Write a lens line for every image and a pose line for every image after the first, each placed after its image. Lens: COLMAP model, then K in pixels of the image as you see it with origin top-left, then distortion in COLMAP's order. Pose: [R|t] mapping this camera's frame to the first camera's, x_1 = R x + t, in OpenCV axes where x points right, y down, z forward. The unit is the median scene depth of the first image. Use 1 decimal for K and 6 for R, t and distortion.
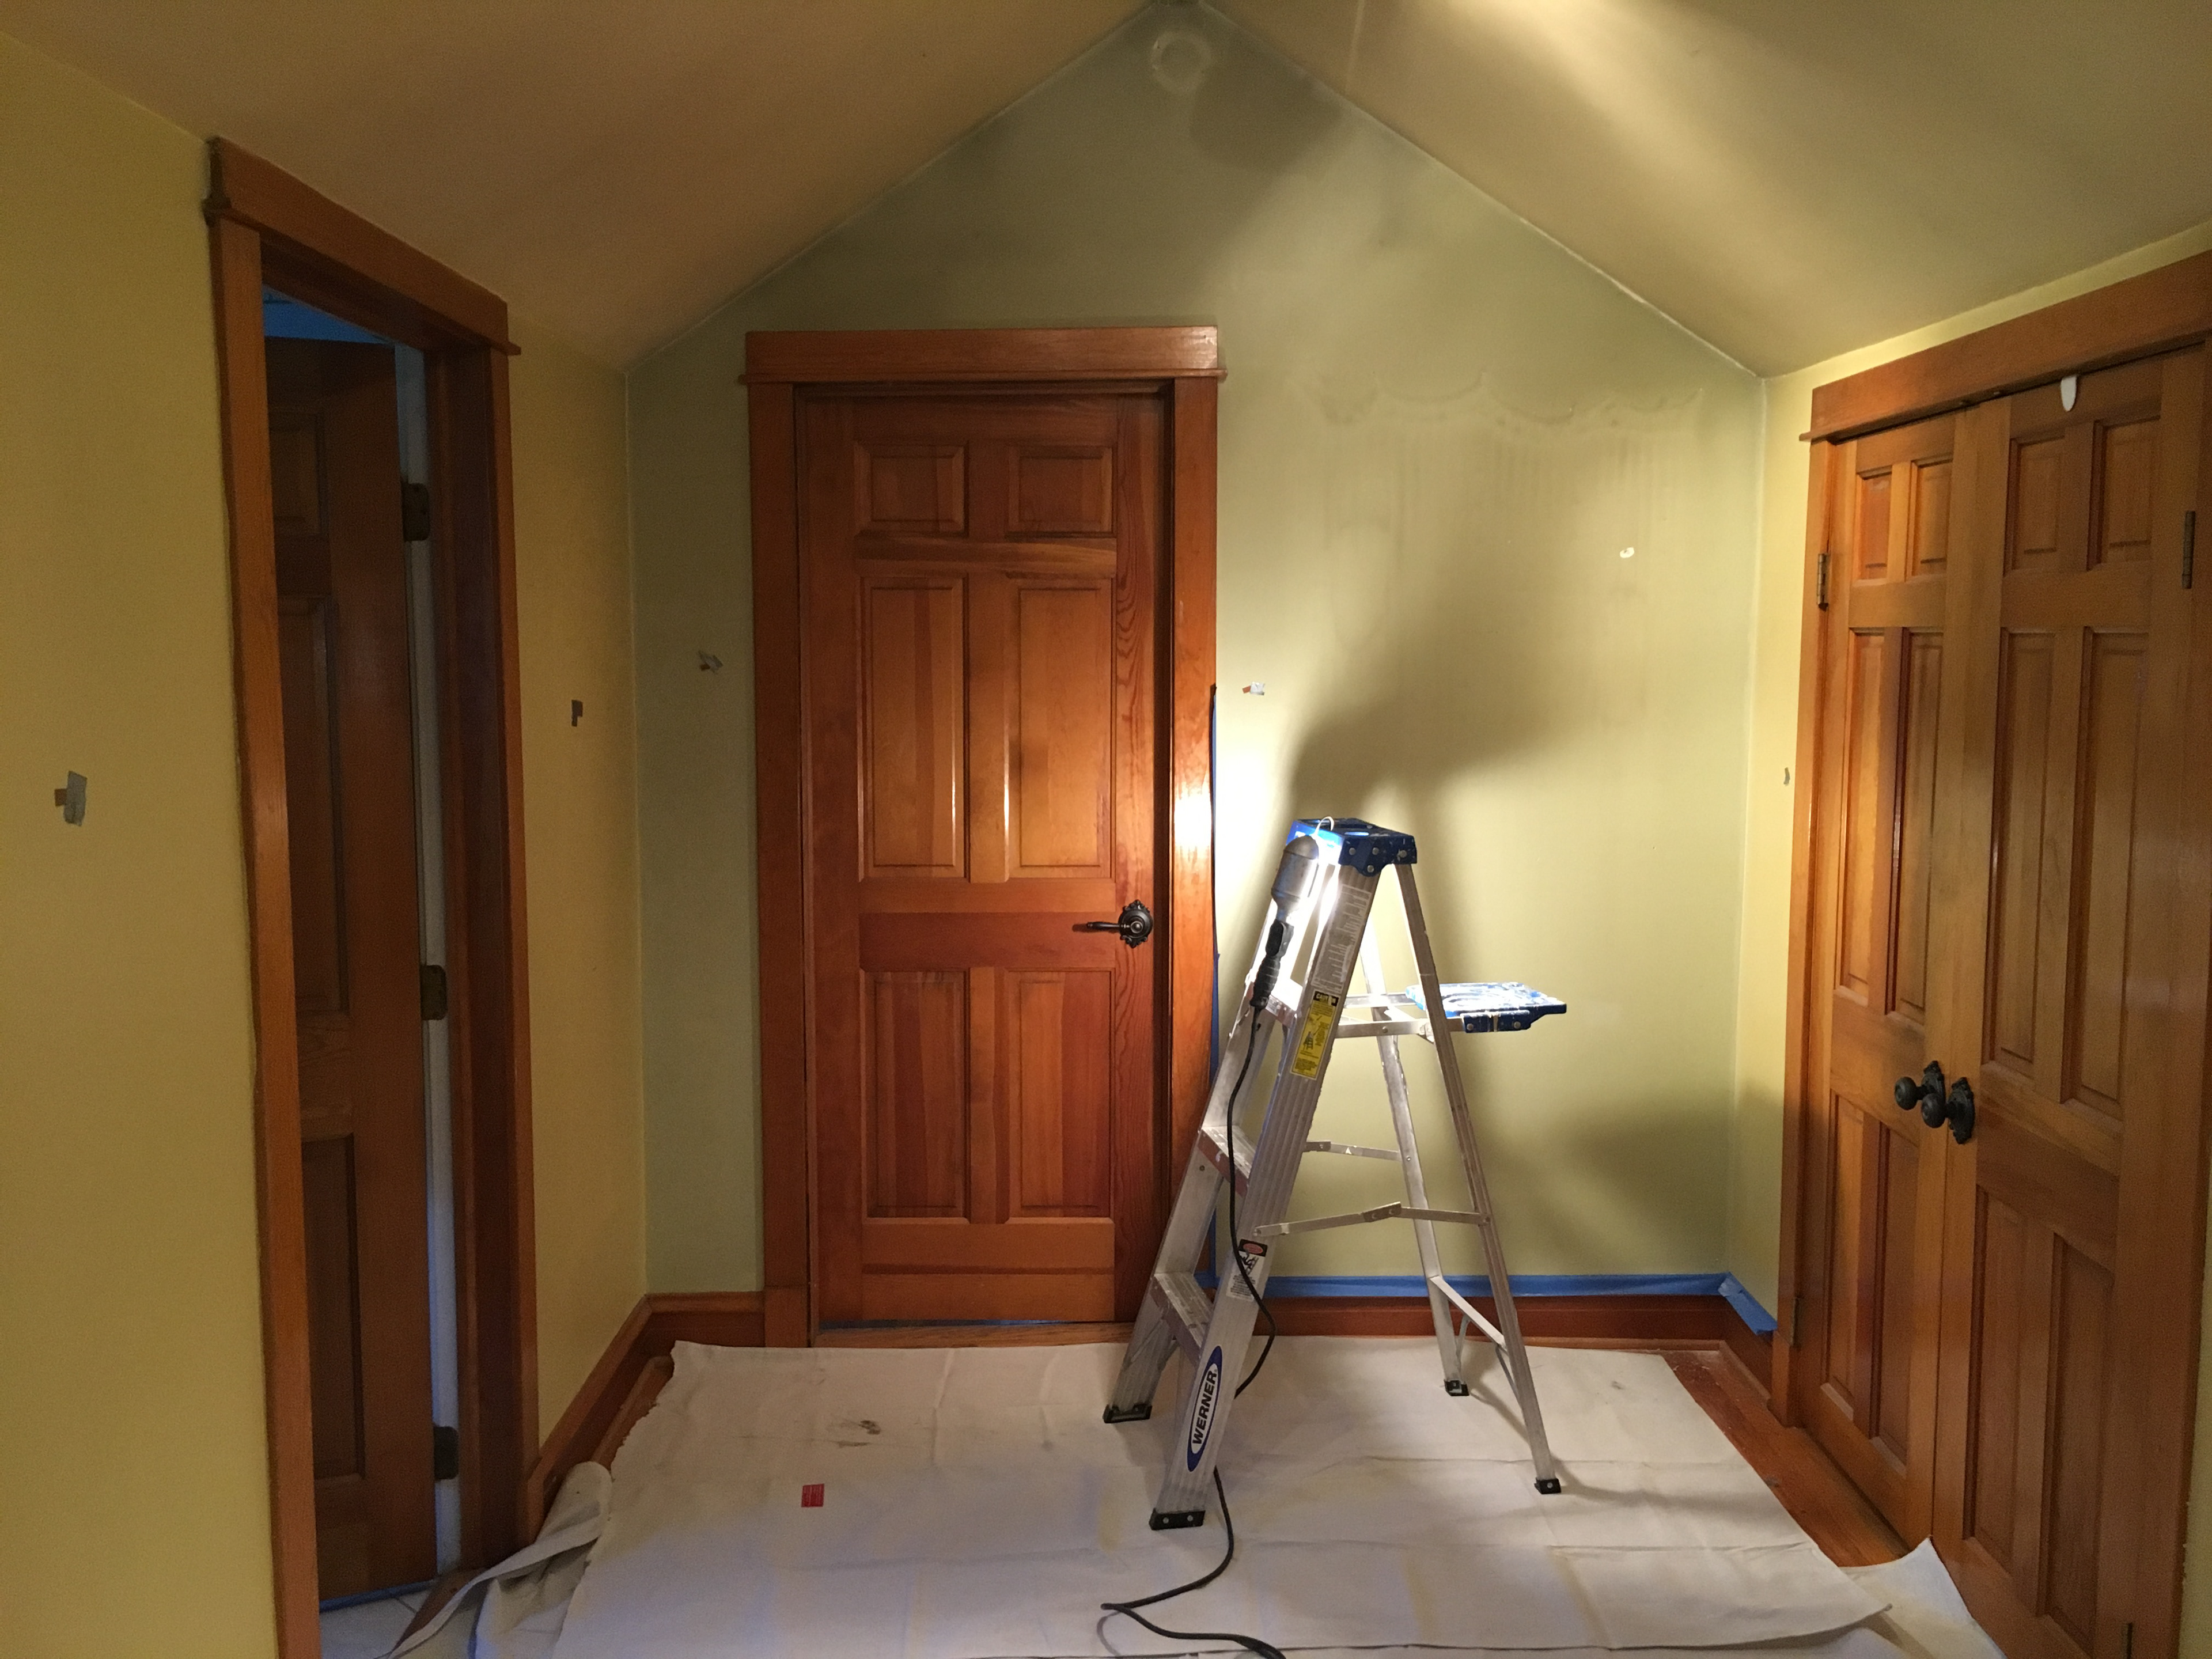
lens RADIAL K [[1881.7, 0, 1101.4], [0, 1881.7, 828.3], [0, 0, 1]] dist [0.084921, -0.125902]
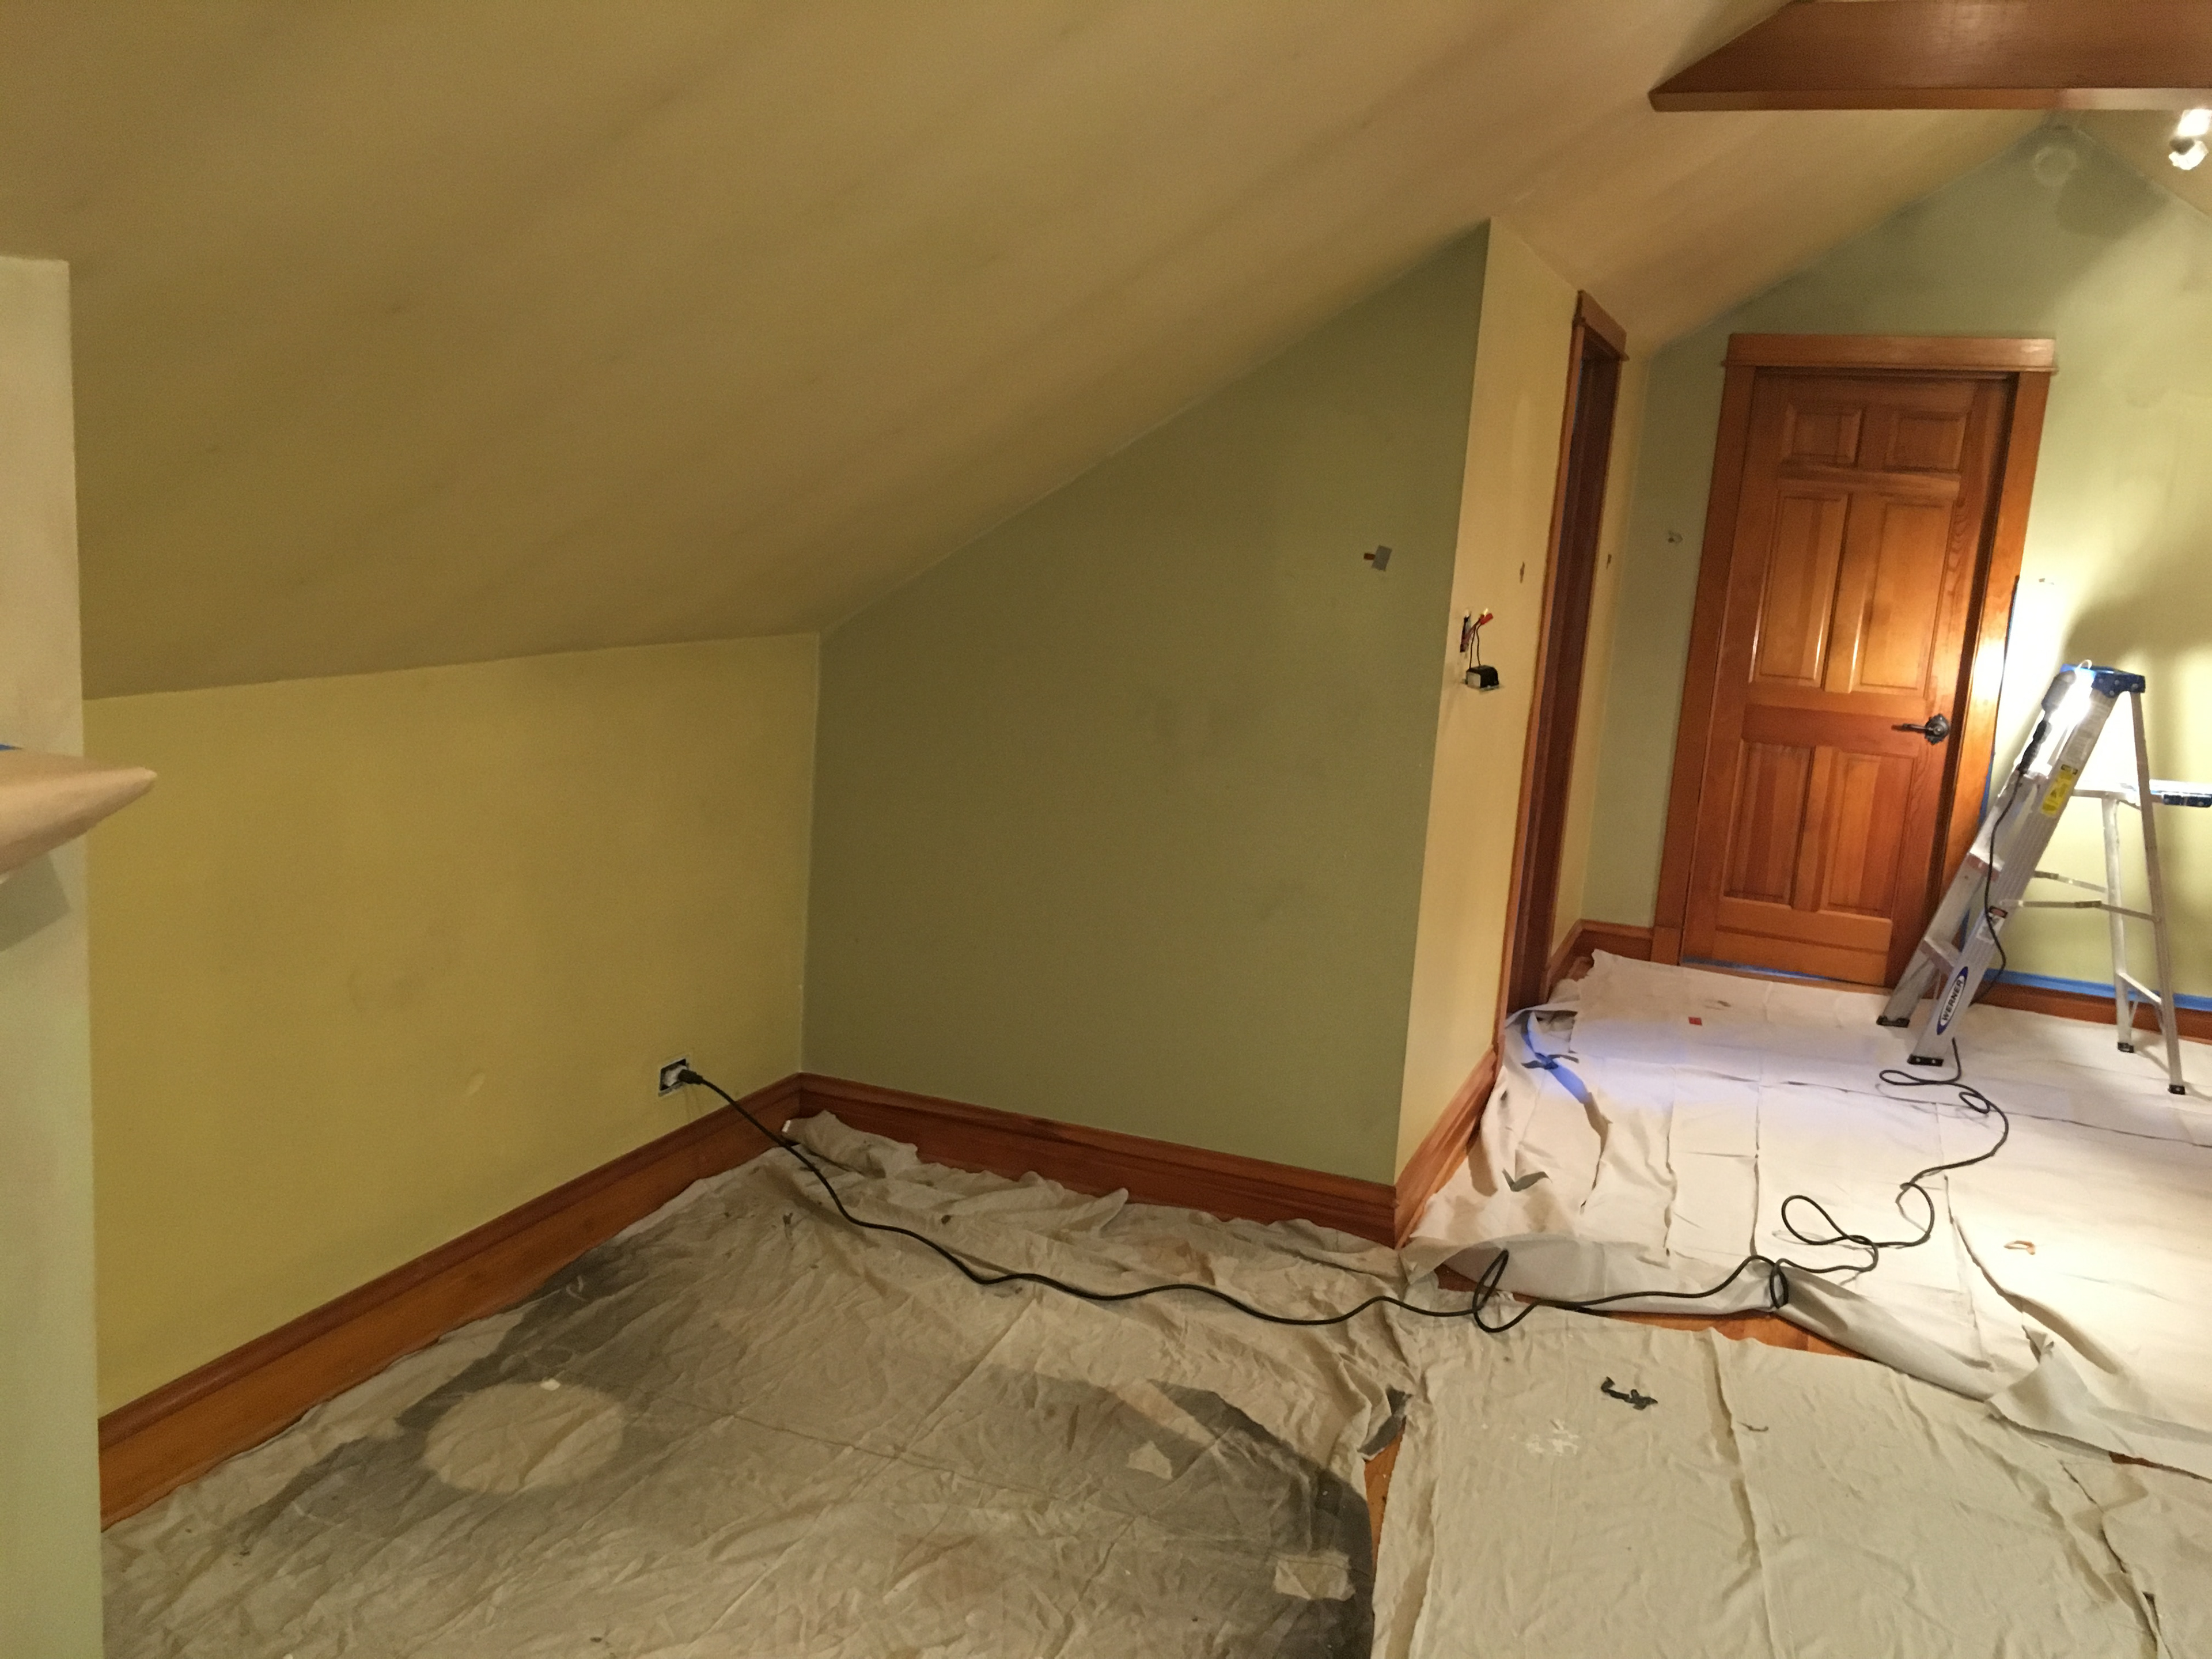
lens RADIAL K [[1881.7, 0, 1101.4], [0, 1881.7, 828.3], [0, 0, 1]] dist [0.084921, -0.125902]
pose [[0.928566, 0.128611, -0.348174, -0.064507], [-0.106871, 0.990966, 0.081031, 0.079609], [0.355450, -0.038033, 0.933921, -0.699908]]
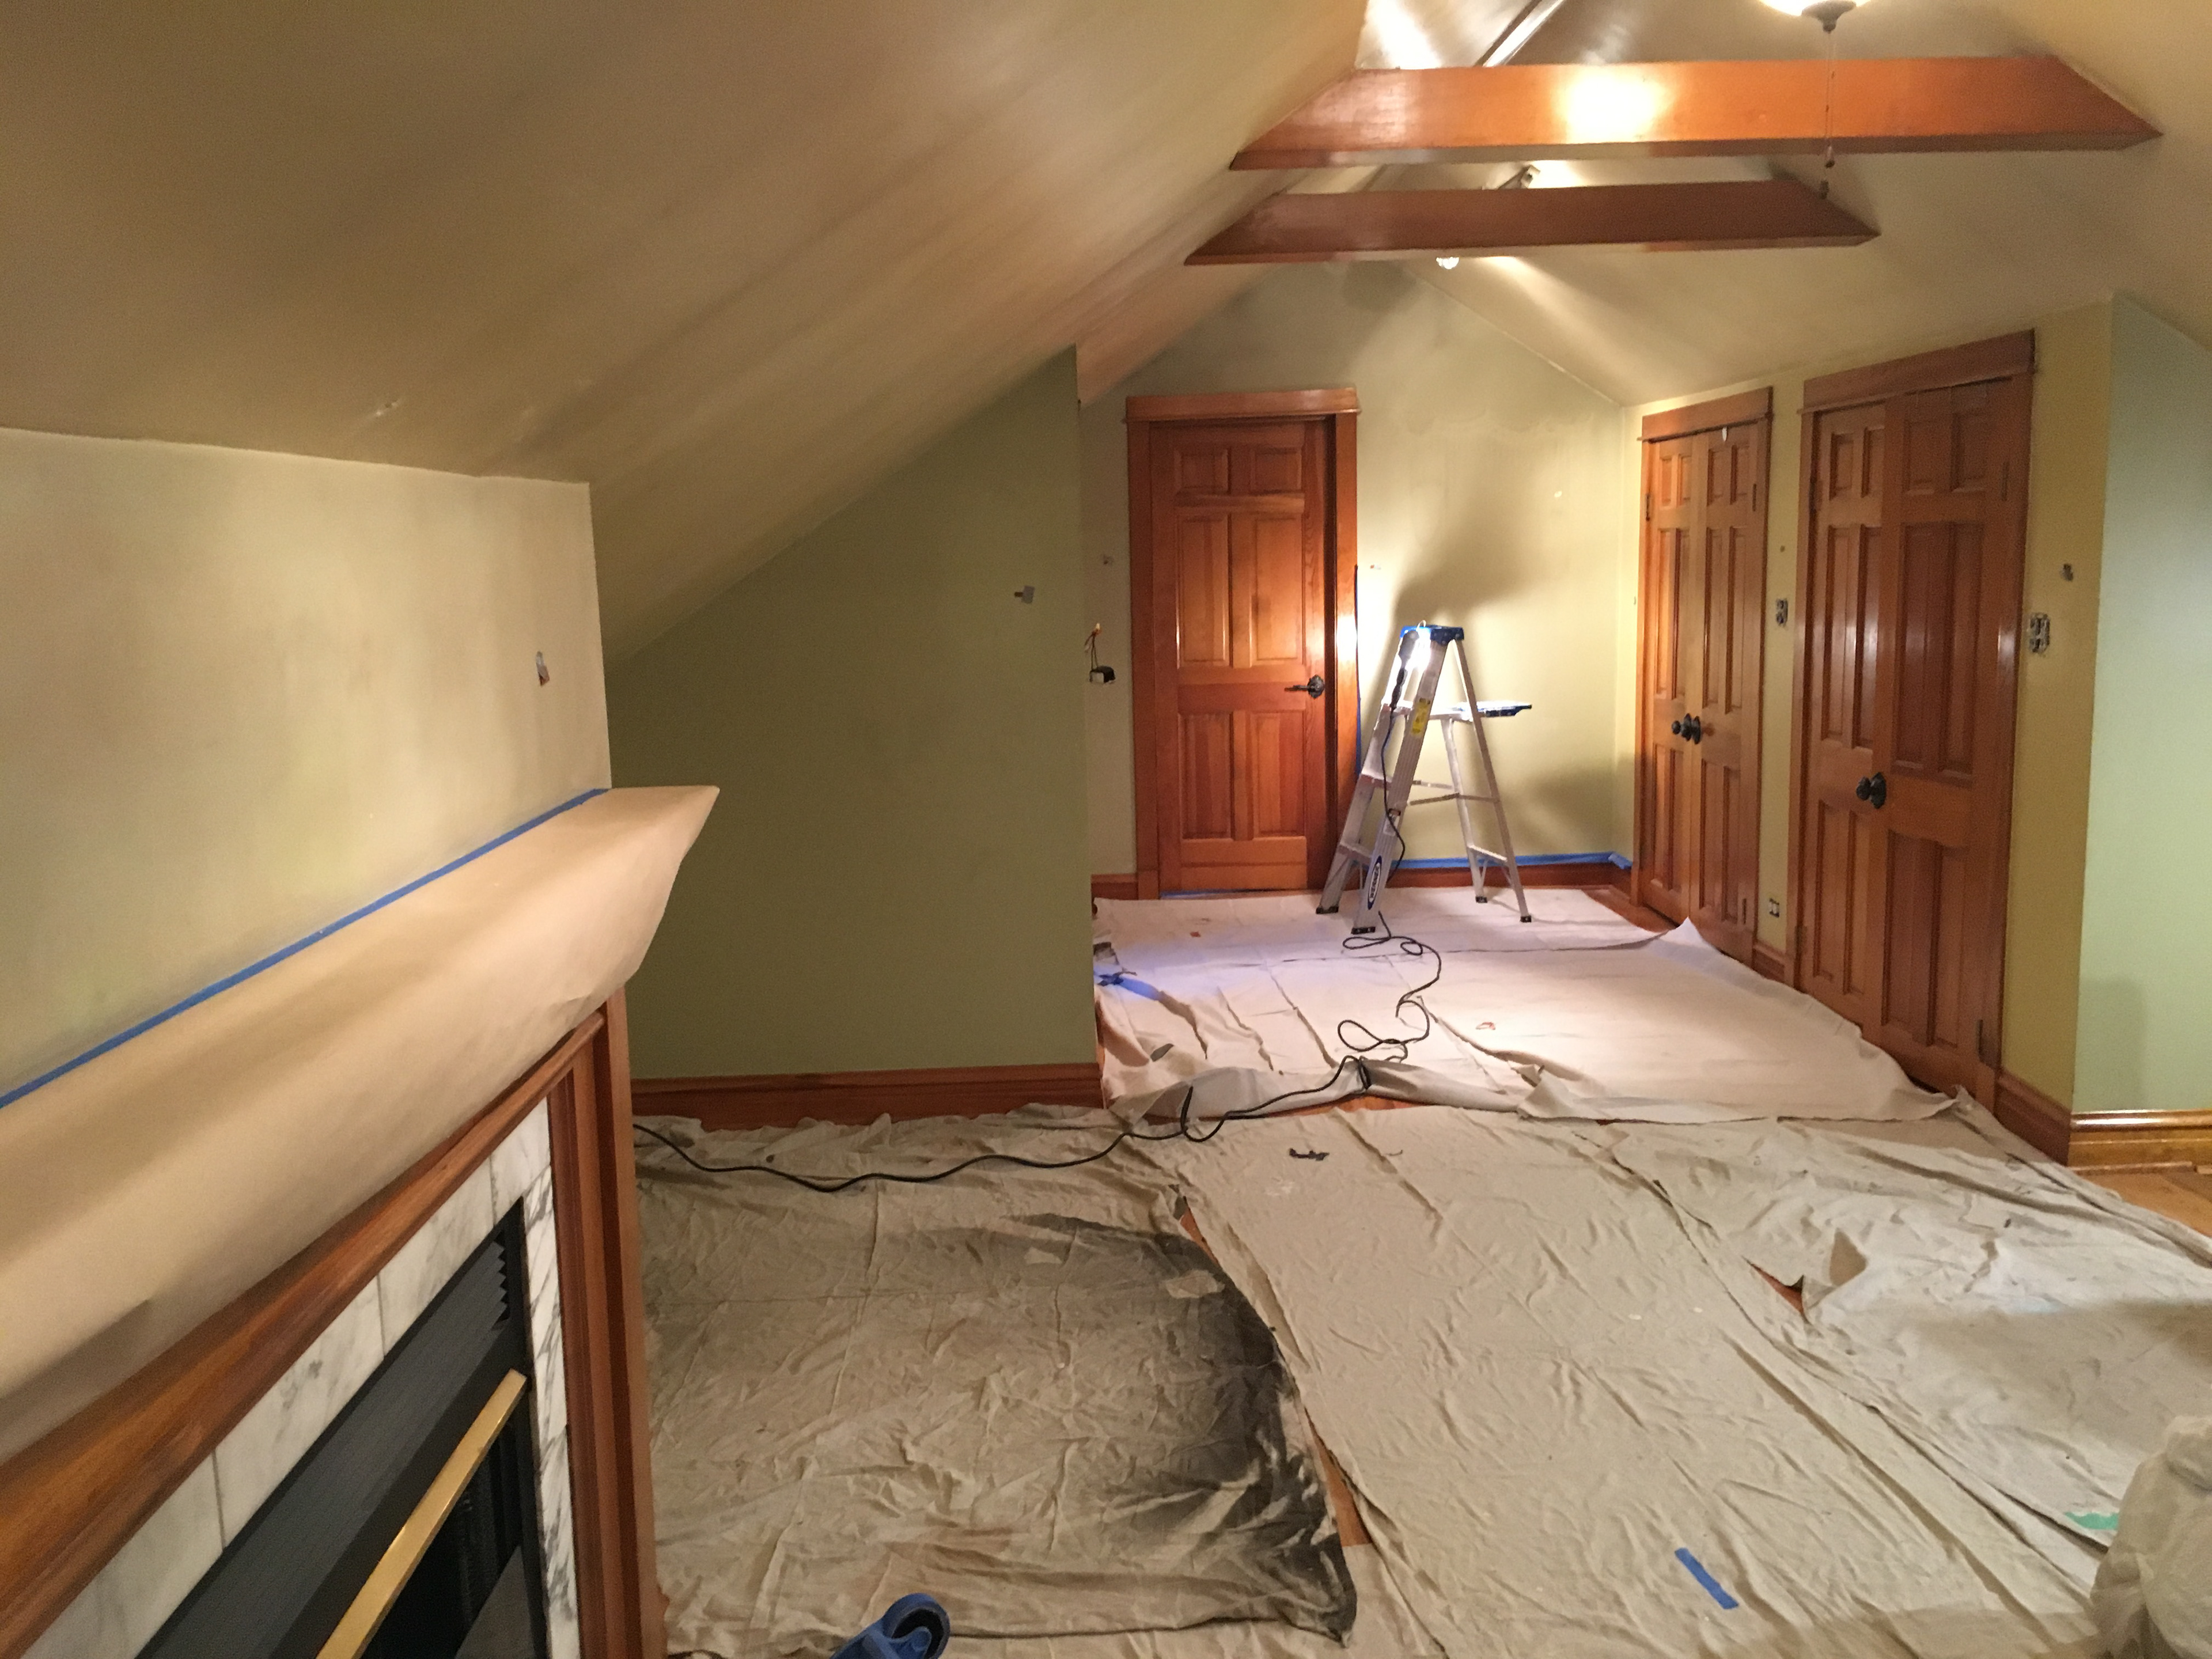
lens RADIAL K [[1876.3, 0, 1093.3], [0, 1876.3, 829.5], [0, 0, 1]] dist [0.079208, -0.119533]
pose [[0.999538, -0.027017, 0.013890, -0.256292], [0.026362, 0.998622, 0.045371, 0.107735], [-0.015096, -0.044984, 0.998874, -1.021003]]
